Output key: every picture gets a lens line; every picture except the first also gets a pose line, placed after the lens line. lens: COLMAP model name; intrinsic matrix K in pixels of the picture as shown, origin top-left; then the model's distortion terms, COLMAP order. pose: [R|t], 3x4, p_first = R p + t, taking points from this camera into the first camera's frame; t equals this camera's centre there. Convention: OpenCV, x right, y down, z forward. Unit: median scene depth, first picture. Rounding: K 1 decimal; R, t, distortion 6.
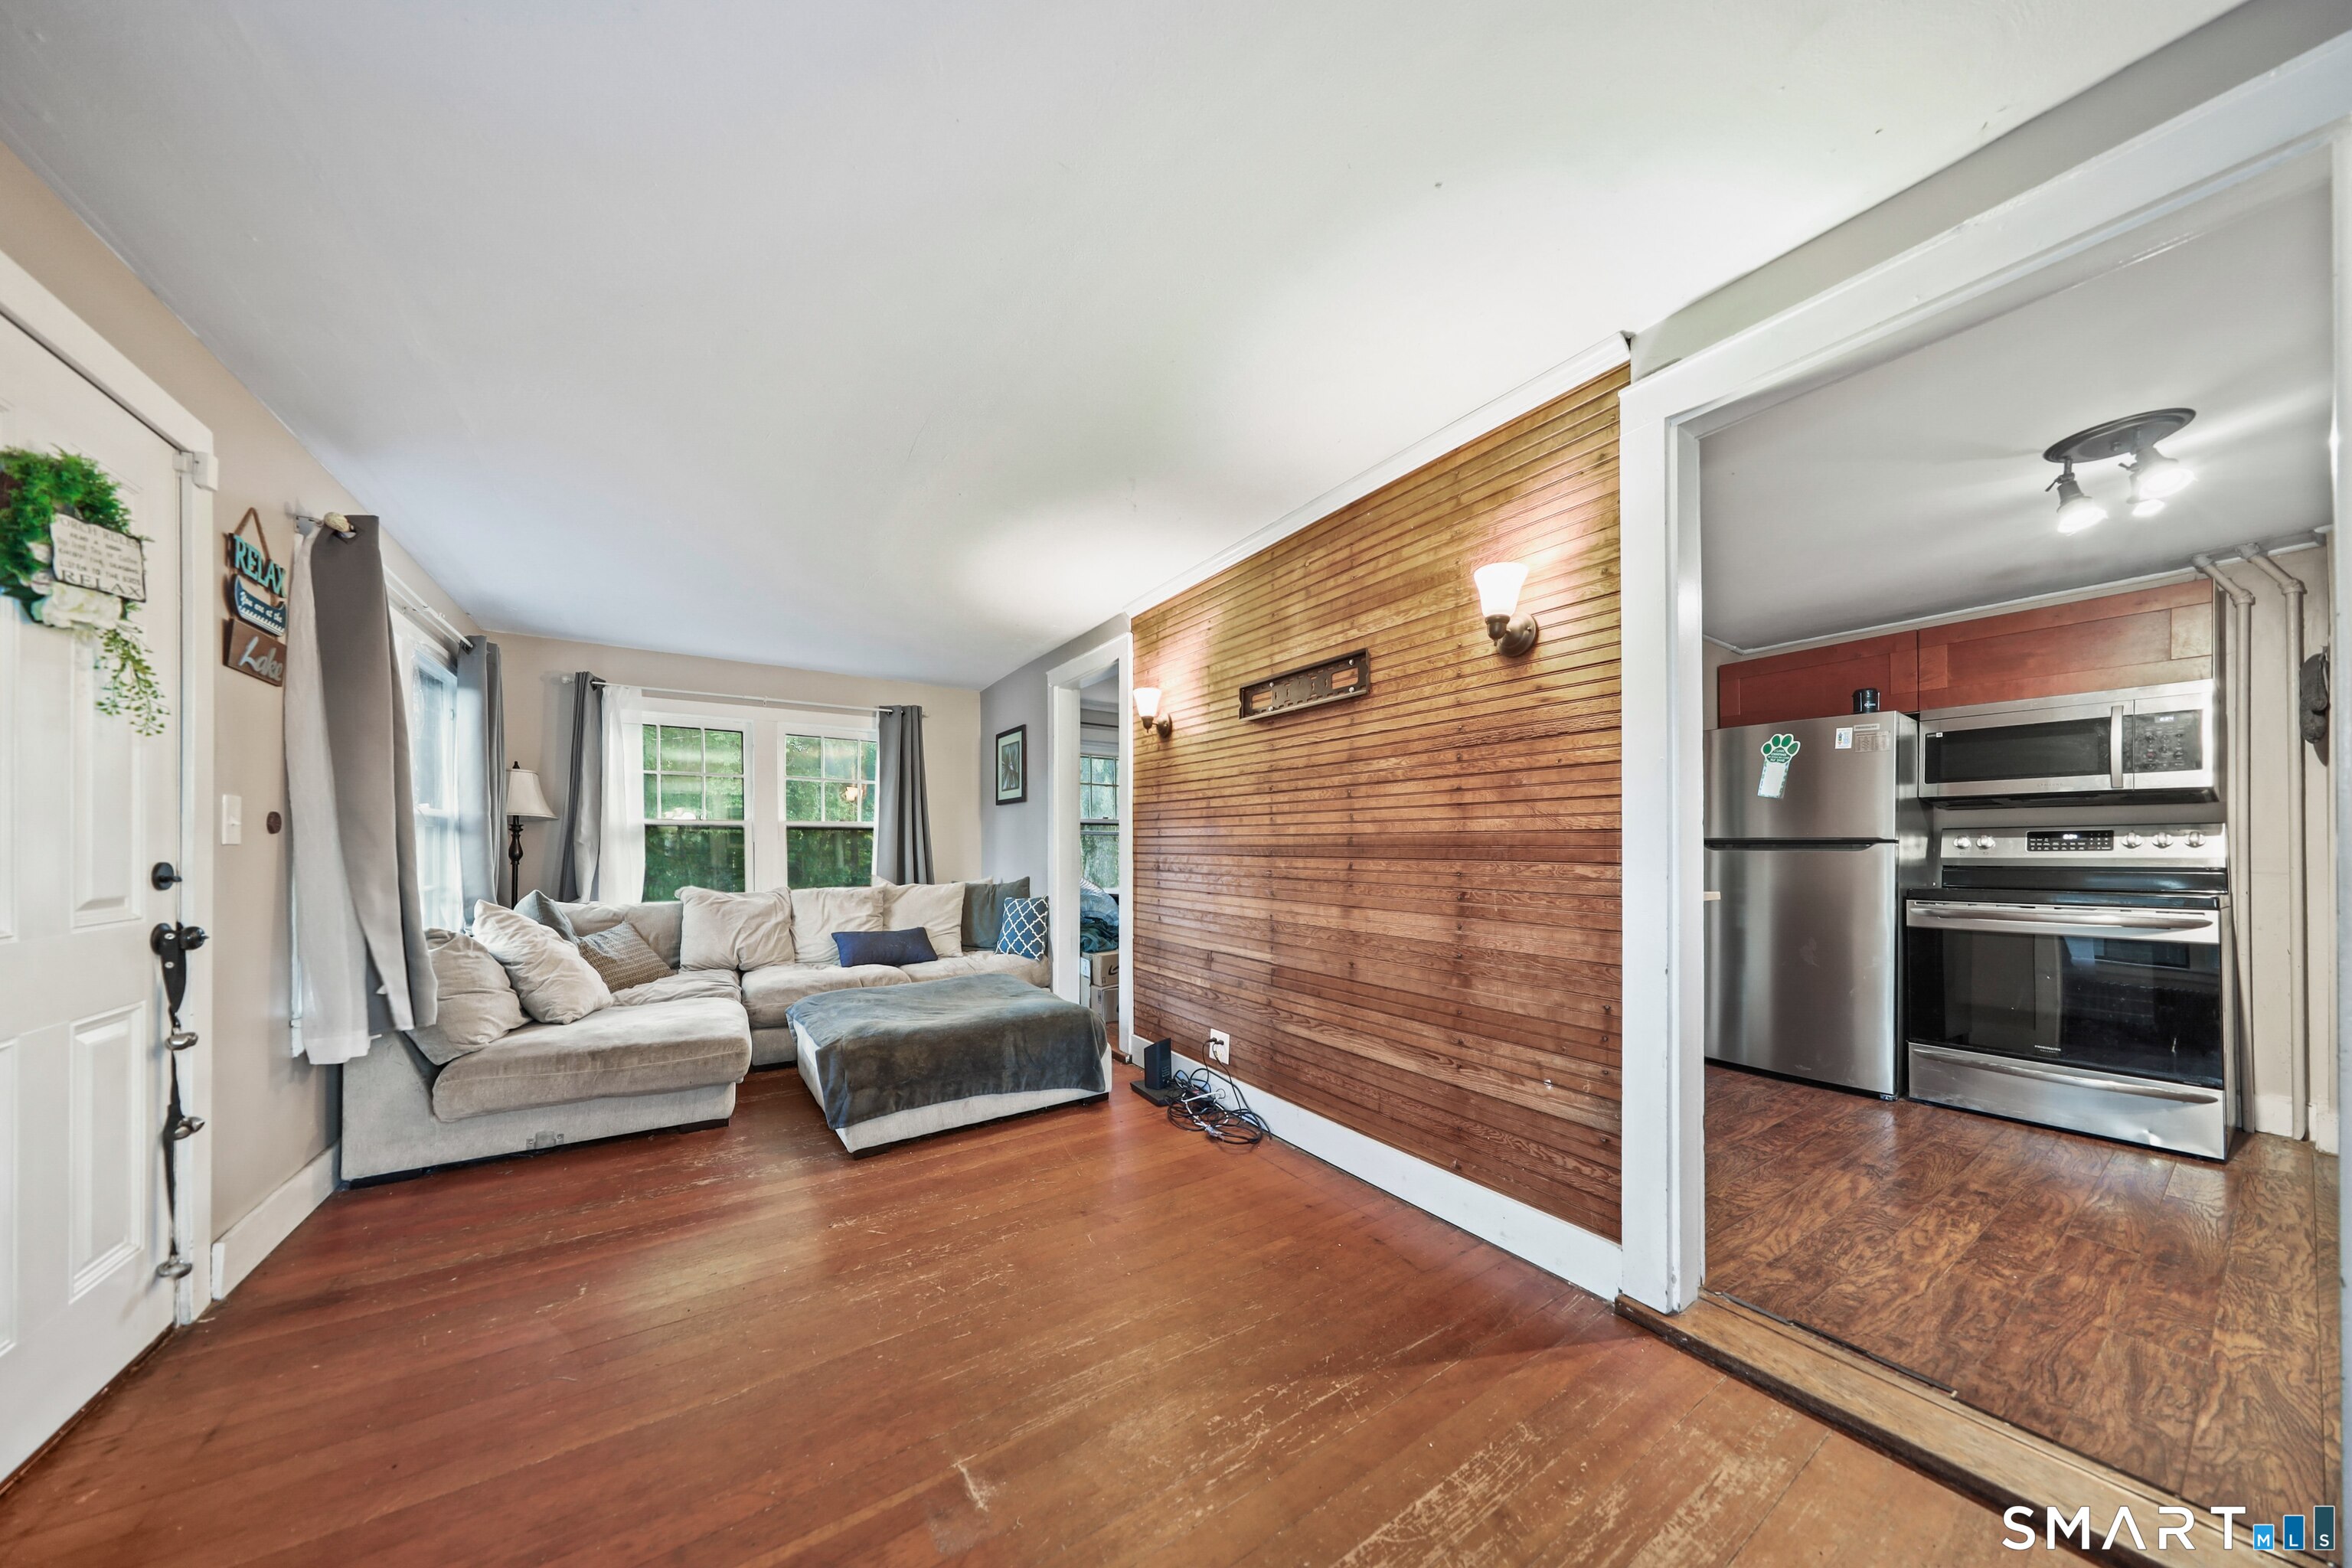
lens RADIAL K [[716.1, 0, 1171.8], [0, 716.1, 846.4], [0, 0, 1]] dist [0.000267, 0.000057]
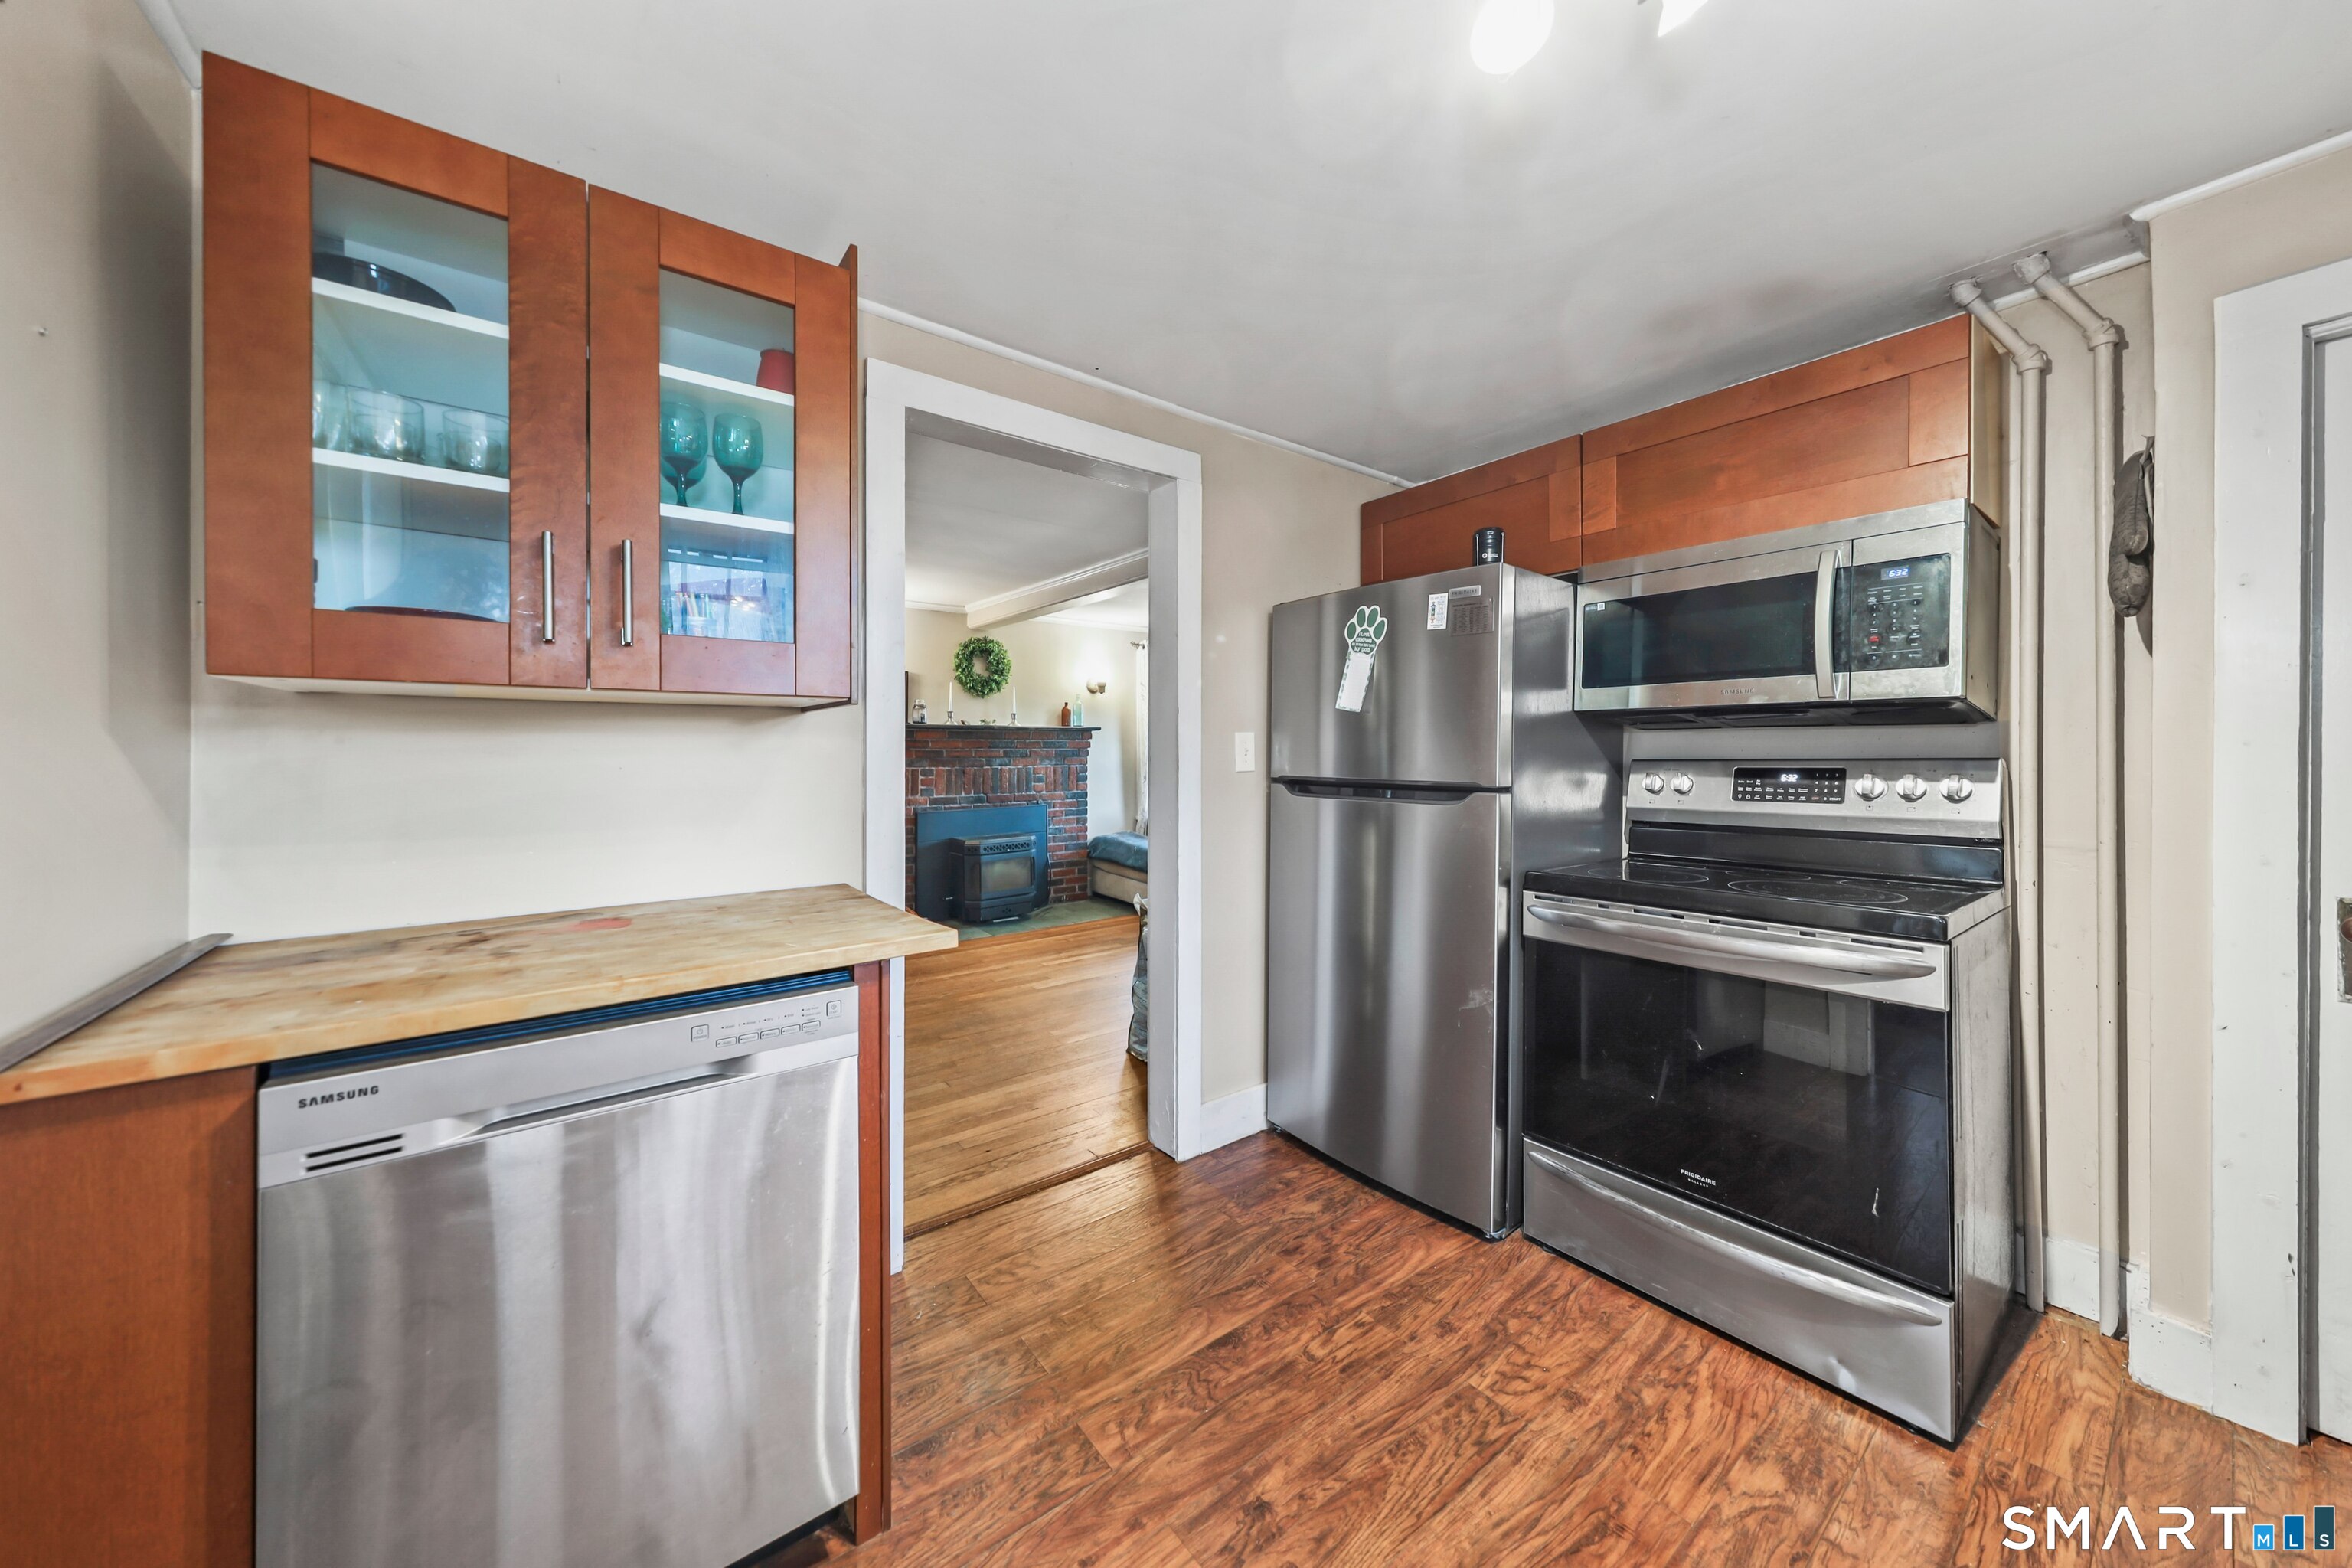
lens RADIAL K [[780.8, 0, 1175.3], [0, 780.8, 753.9], [0, 0, 1]] dist [-0.000969, -0.000088]
pose [[0.997435, -0.009760, 0.070915, 0.767870], [0.009113, 0.999914, 0.009441, -0.048623], [-0.071001, -0.008771, 0.997438, 0.429002]]
